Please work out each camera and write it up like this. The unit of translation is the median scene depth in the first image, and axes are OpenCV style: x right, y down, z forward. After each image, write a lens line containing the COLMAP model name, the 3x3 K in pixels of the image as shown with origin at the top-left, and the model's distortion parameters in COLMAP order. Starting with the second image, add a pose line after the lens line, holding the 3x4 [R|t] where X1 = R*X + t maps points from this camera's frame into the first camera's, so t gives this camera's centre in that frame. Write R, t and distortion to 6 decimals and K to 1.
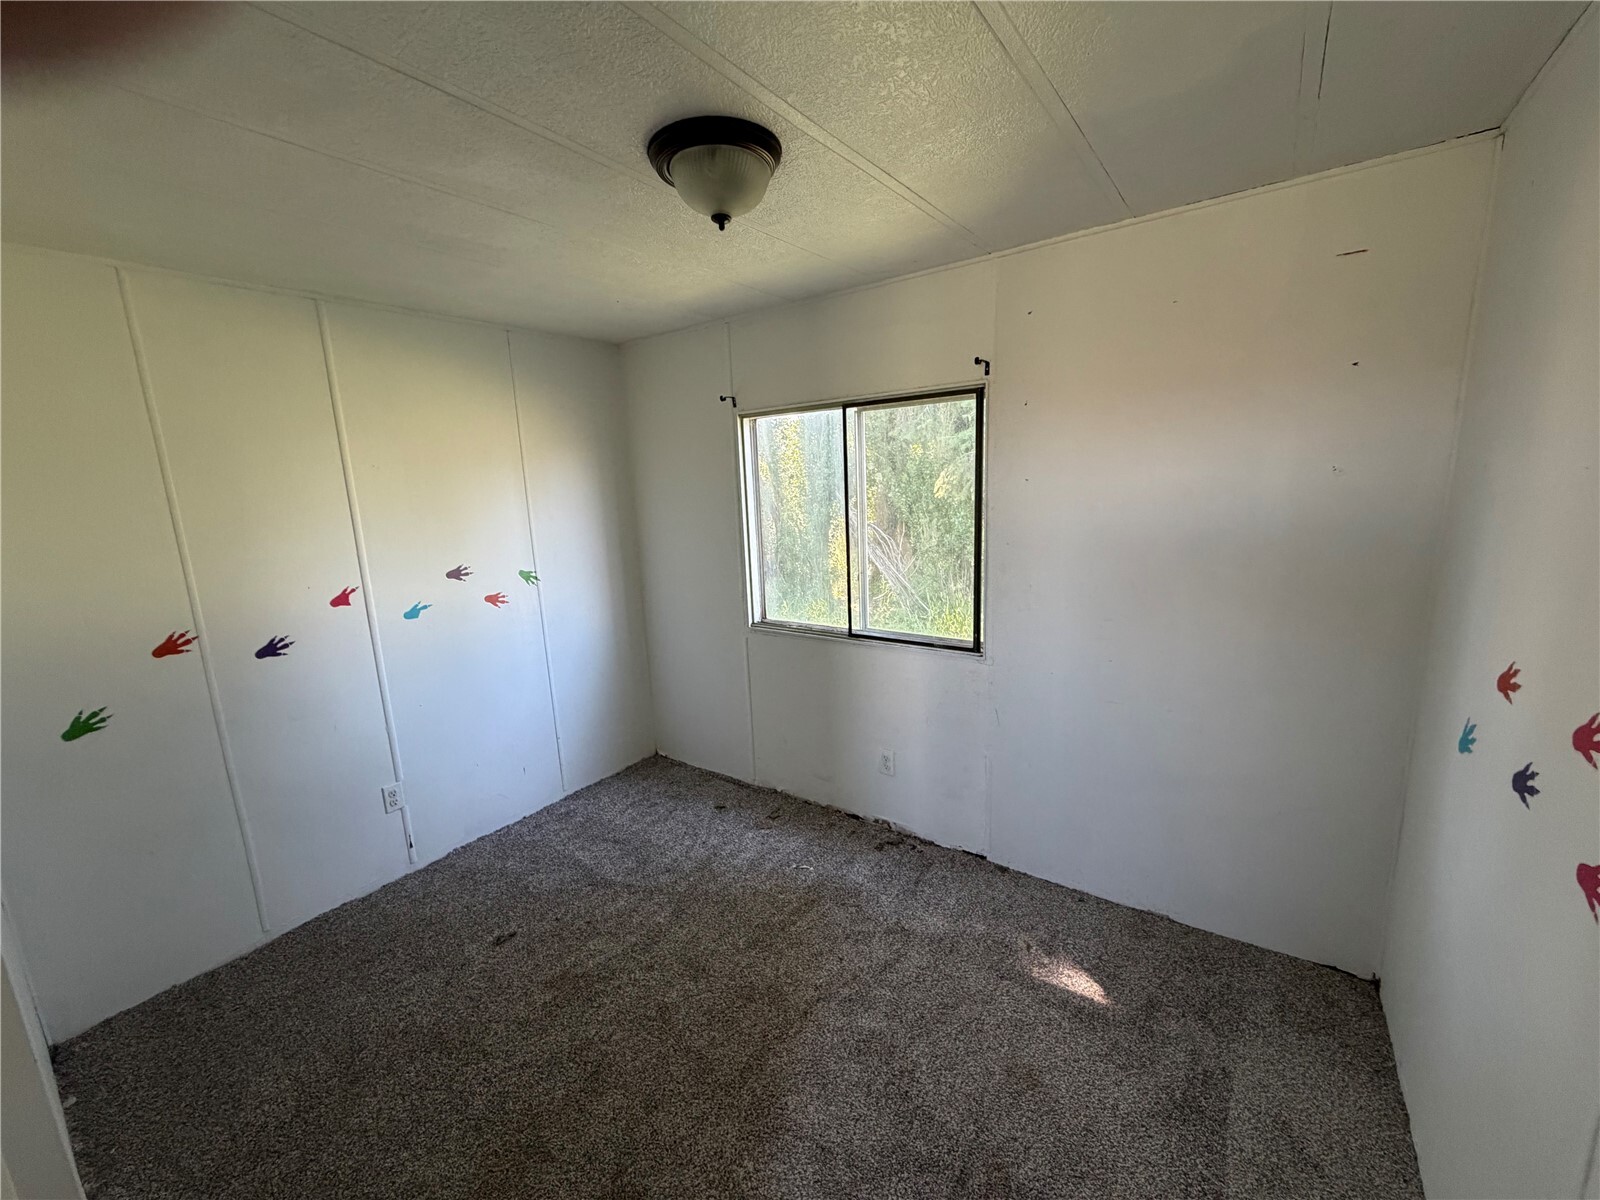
lens RADIAL K [[636.7, 0, 795.8], [0, 636.7, 602.1], [0, 0, 1]] dist [-0.001608, 0.000202]
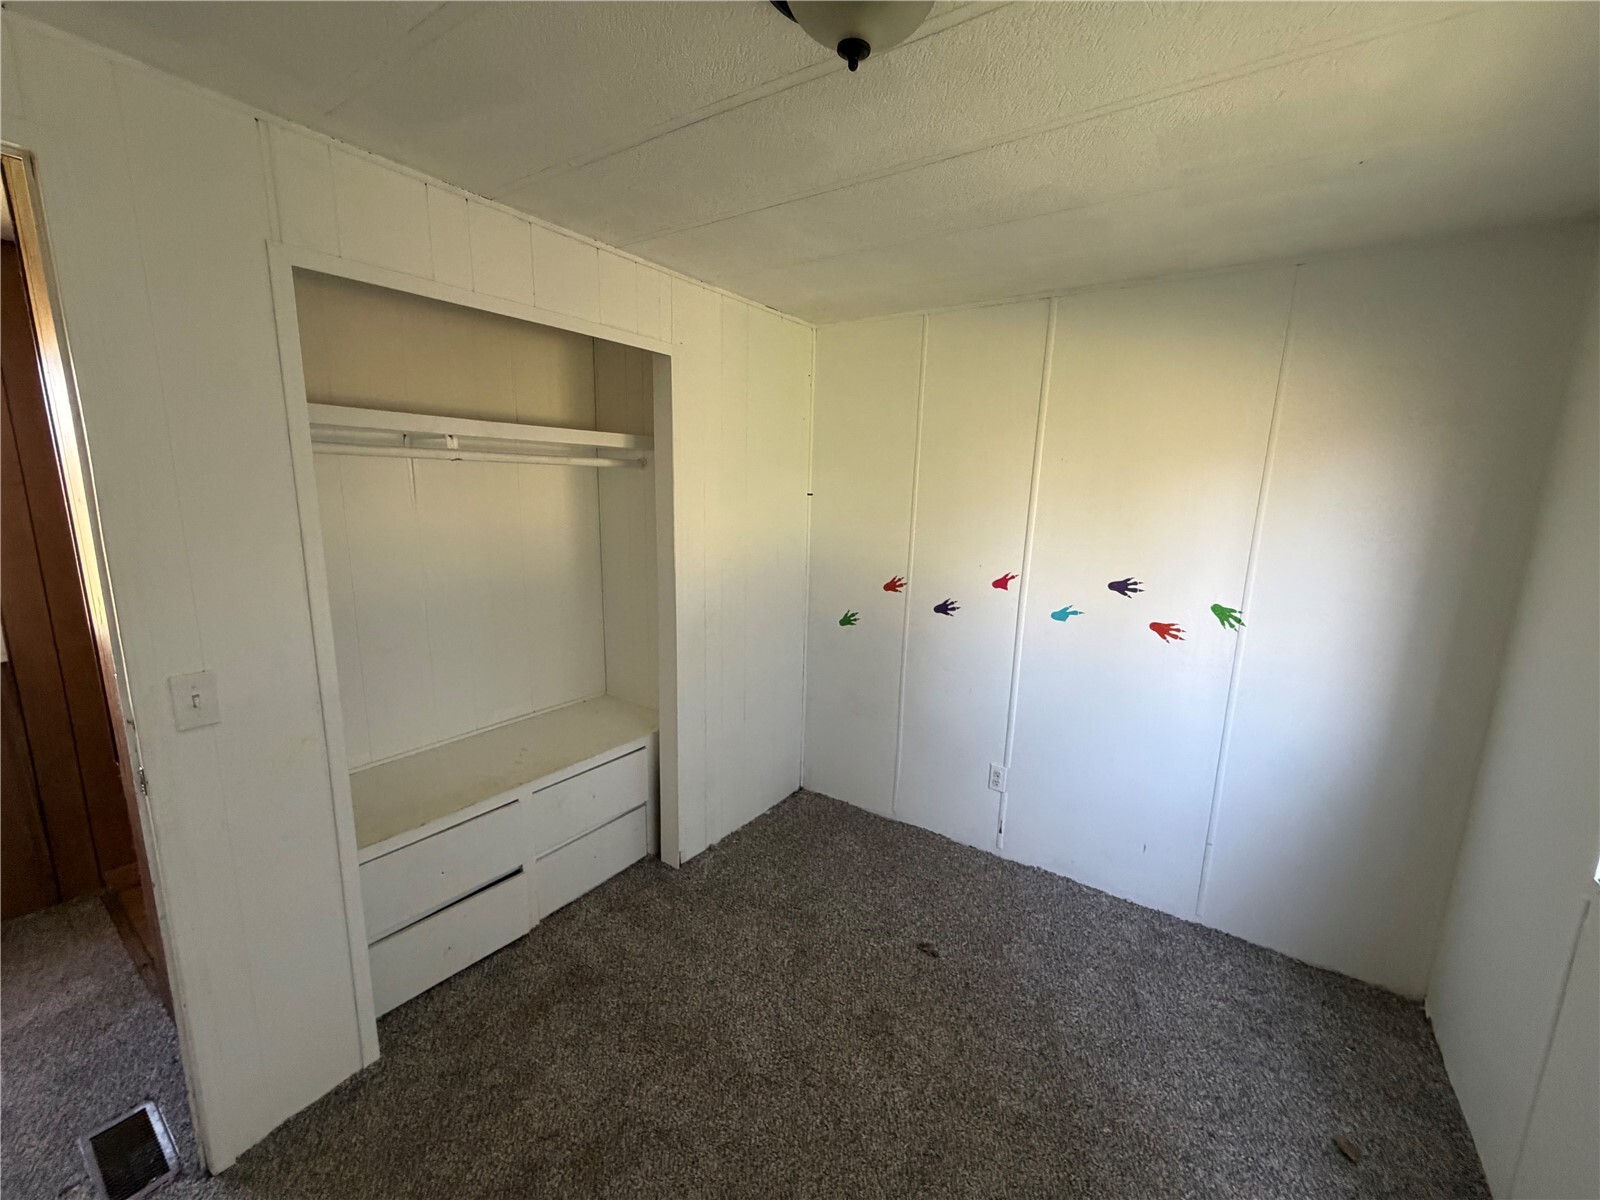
lens RADIAL K [[636.7, 0, 795.8], [0, 636.7, 602.1], [0, 0, 1]] dist [-0.001608, 0.000202]
pose [[0.022078, 0.224305, -0.974269, 0.305750], [-0.221460, 0.951394, 0.214020, -0.114867], [0.974919, 0.211037, 0.070680, 0.535304]]
